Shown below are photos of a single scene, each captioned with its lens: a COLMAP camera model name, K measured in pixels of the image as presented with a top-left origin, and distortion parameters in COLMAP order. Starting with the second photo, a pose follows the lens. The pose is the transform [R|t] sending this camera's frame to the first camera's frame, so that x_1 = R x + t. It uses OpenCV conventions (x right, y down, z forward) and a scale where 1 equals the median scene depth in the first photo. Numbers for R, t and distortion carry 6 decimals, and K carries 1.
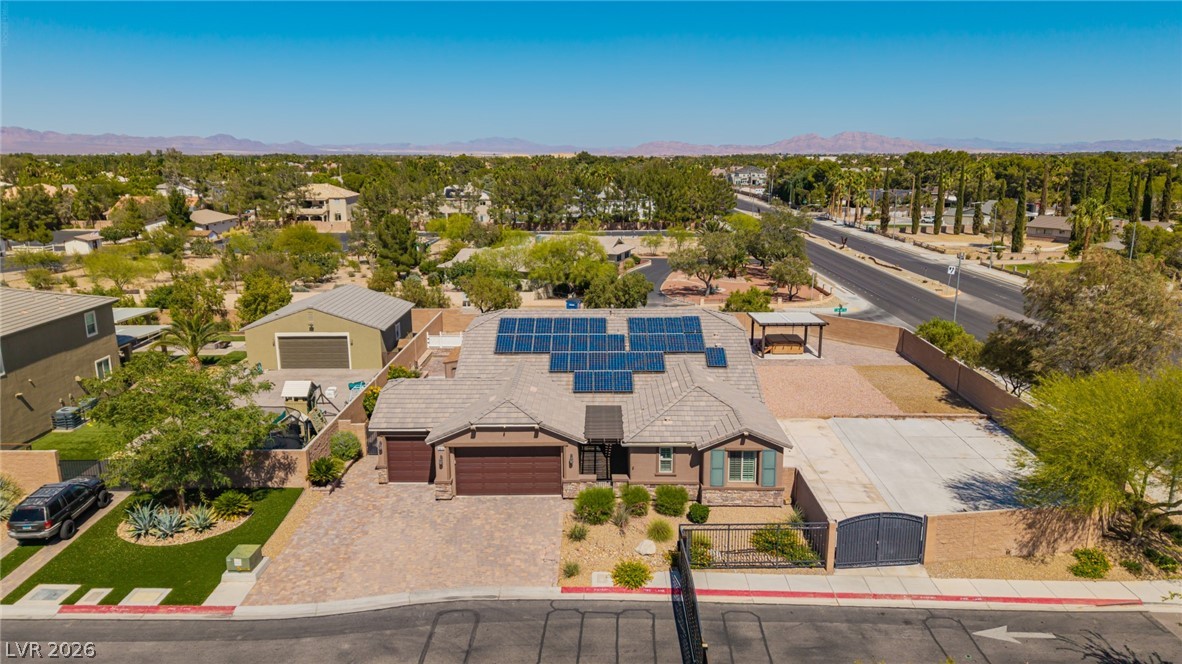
lens RADIAL K [[808.6, 0, 590.9], [0, 808.6, 315.6], [0, 0, 1]] dist [0.032092, -0.024824]
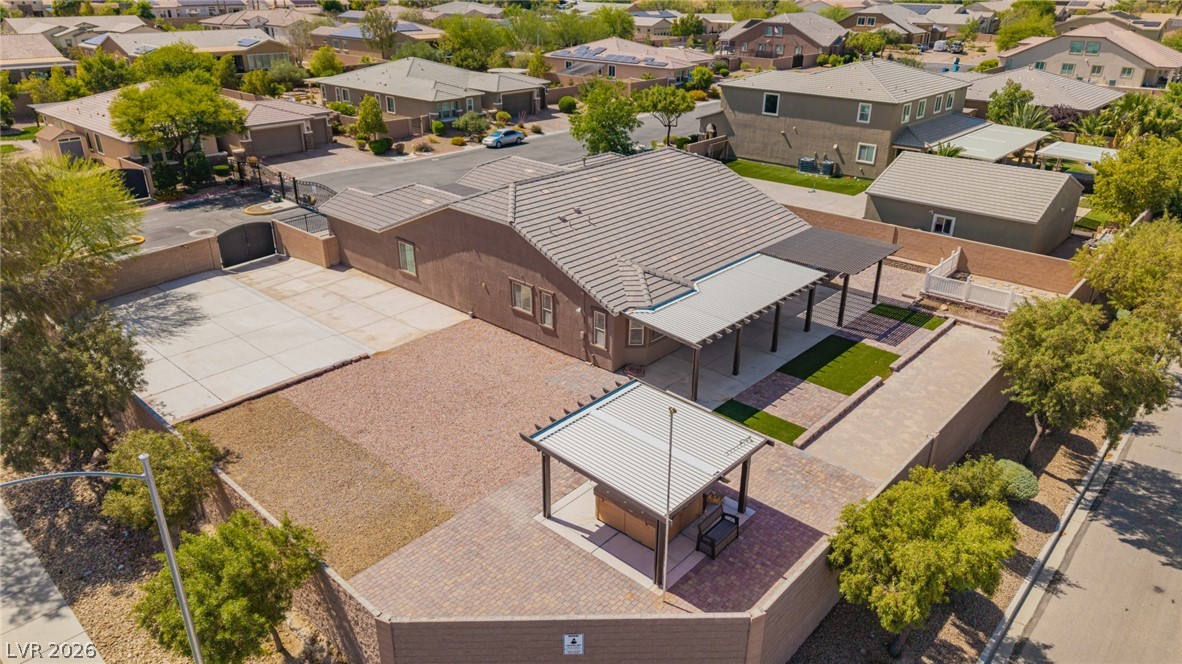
lens RADIAL K [[786.9, 0, 591.0], [0, 786.9, 332.0], [0, 0, 1]] dist [0.002781, 0.000117]
pose [[-0.659132, 0.311109, -0.684658, 0.830970], [-0.155603, 0.834294, 0.528906, -0.383419], [0.735754, 0.455153, -0.501500, 1.924023]]
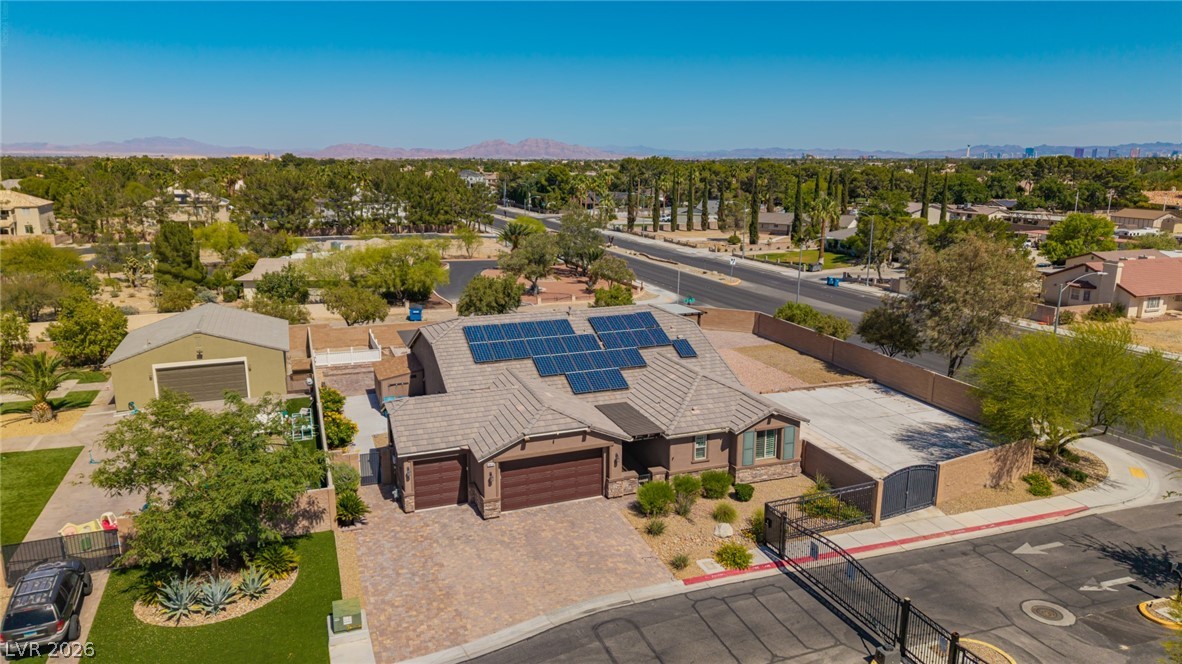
lens RADIAL K [[791.5, 0, 590.8], [0, 791.5, 315.2], [0, 0, 1]] dist [0.039044, -0.033704]
pose [[0.931082, -0.065694, 0.358845, -0.389684], [0.066251, 0.997745, 0.010759, -0.013622], [-0.358743, 0.013756, 0.933335, 0.082239]]
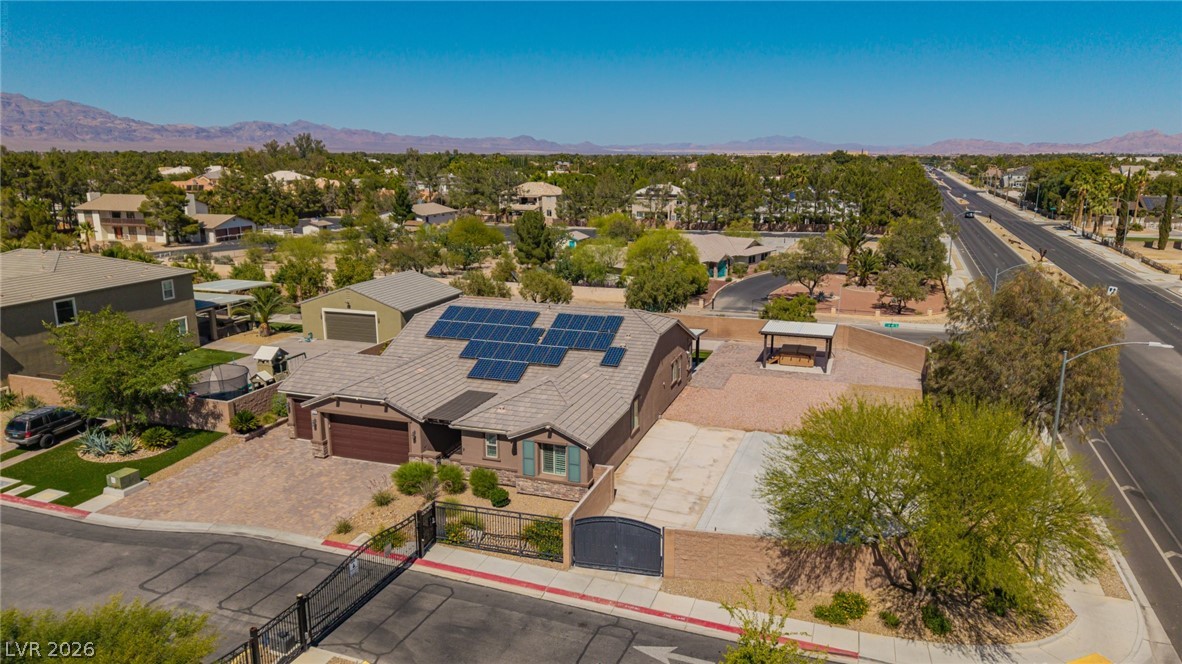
lens RADIAL K [[799.3, 0, 591.0], [0, 799.3, 332.0], [0, 0, 1]] dist [0.032113, -0.029934]
pose [[0.944181, 0.074446, -0.320906, 0.526832], [-0.067122, 0.997171, 0.033843, -0.013643], [0.322518, -0.010414, 0.946506, 0.051777]]
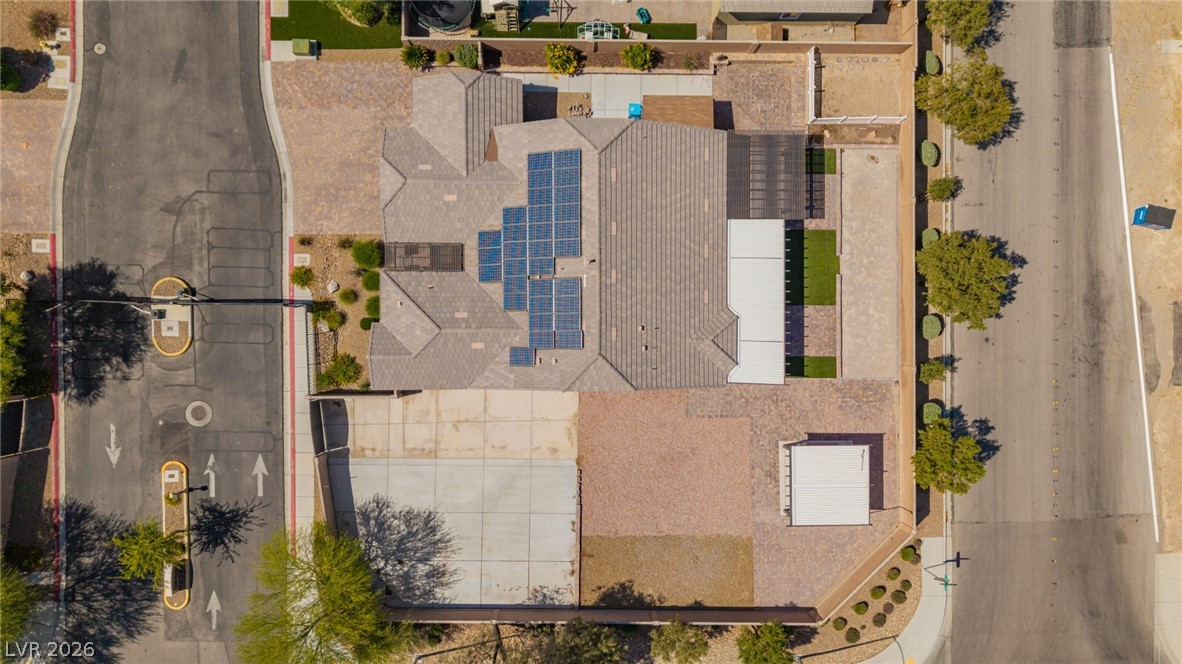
lens RADIAL K [[791.5, 0, 590.8], [0, 791.5, 315.2], [0, 0, 1]] dist [0.039044, -0.033704]
pose [[0.014290, 0.999875, -0.006771, 0.124994], [-0.231210, 0.009892, 0.972853, -1.204469], [0.972799, -0.012336, 0.231323, 0.993030]]
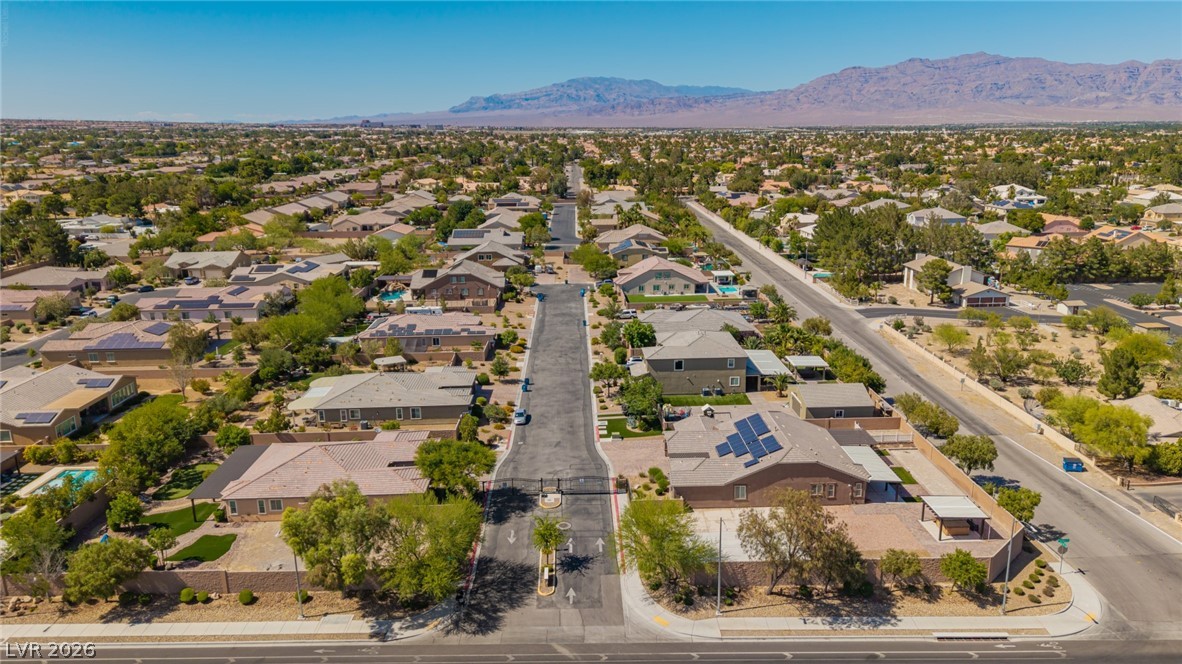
lens RADIAL K [[799.3, 0, 591.0], [0, 799.3, 332.0], [0, 0, 1]] dist [0.032113, -0.029934]
pose [[0.031928, 0.245179, -0.968952, 2.413301], [-0.182642, 0.954554, 0.235518, -0.797763], [0.982661, 0.169452, 0.075257, 0.453448]]
